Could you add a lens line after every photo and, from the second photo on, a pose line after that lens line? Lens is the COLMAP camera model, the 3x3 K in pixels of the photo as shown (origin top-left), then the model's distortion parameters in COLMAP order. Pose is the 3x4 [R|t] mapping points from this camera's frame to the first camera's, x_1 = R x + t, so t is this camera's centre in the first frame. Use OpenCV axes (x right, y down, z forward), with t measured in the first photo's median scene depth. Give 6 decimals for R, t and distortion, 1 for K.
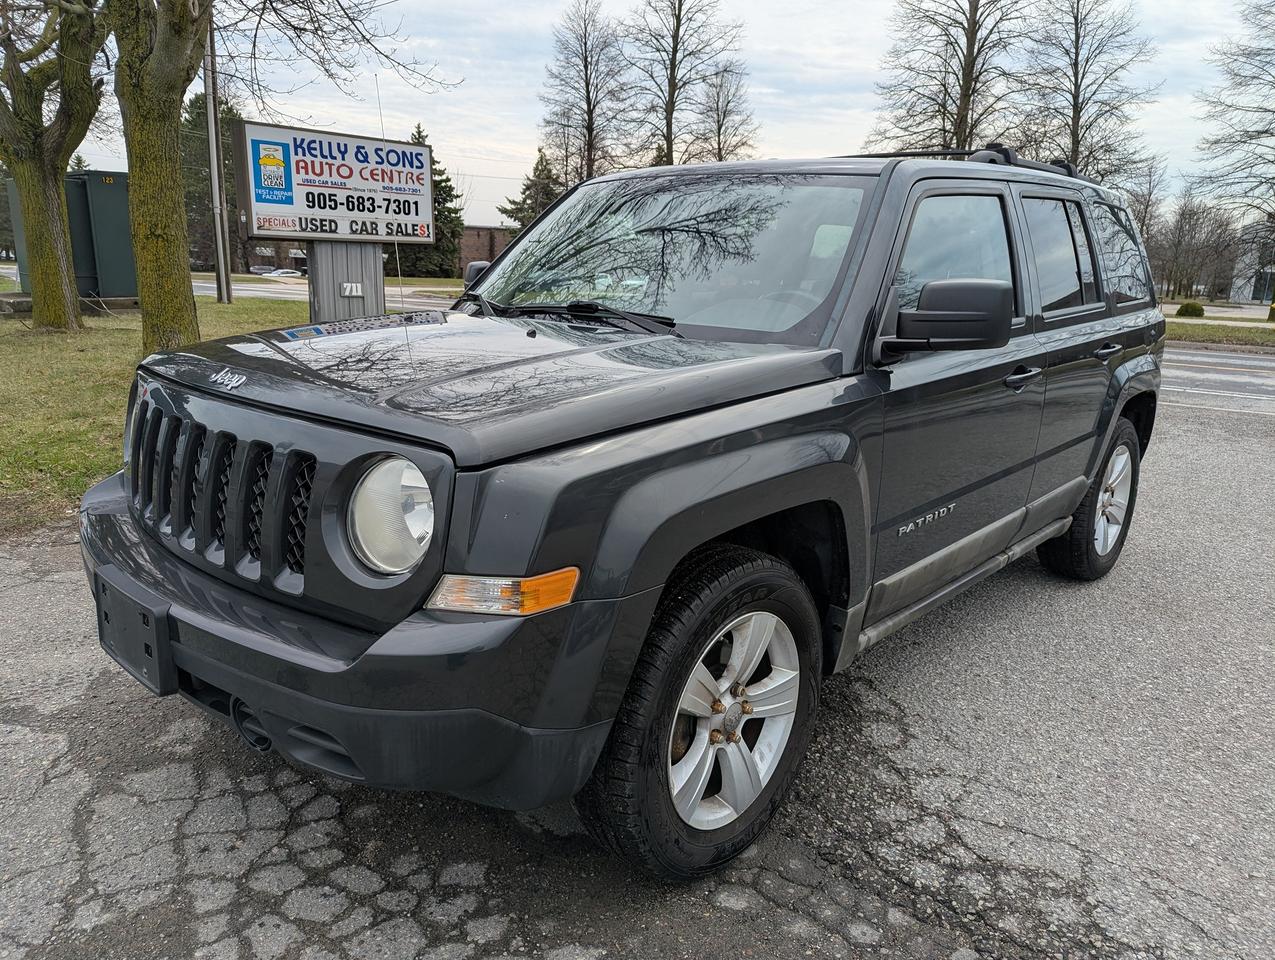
lens RADIAL K [[891.8, 0, 635.8], [0, 891.8, 477.7], [0, 0, 1]] dist [0.042044, -0.018884]
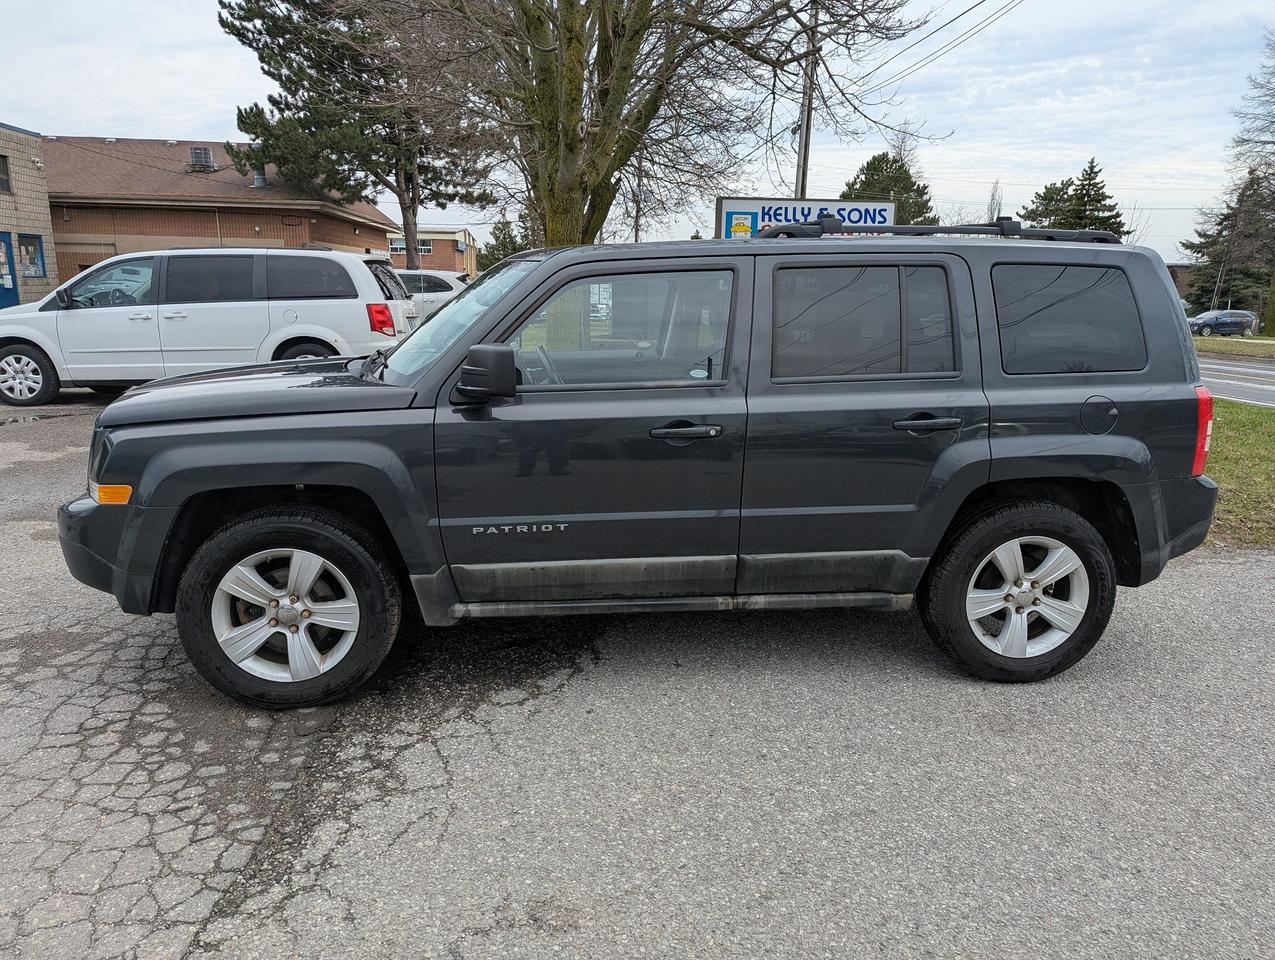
lens RADIAL K [[891.8, 0, 637.6], [0, 891.8, 480.8], [0, 0, 1]] dist [0.042044, -0.018884]
pose [[0.758562, 0.126472, -0.639210, 0.287916], [-0.153057, 0.988120, 0.013871, -0.014894], [0.633370, 0.087314, 0.768908, 0.028226]]
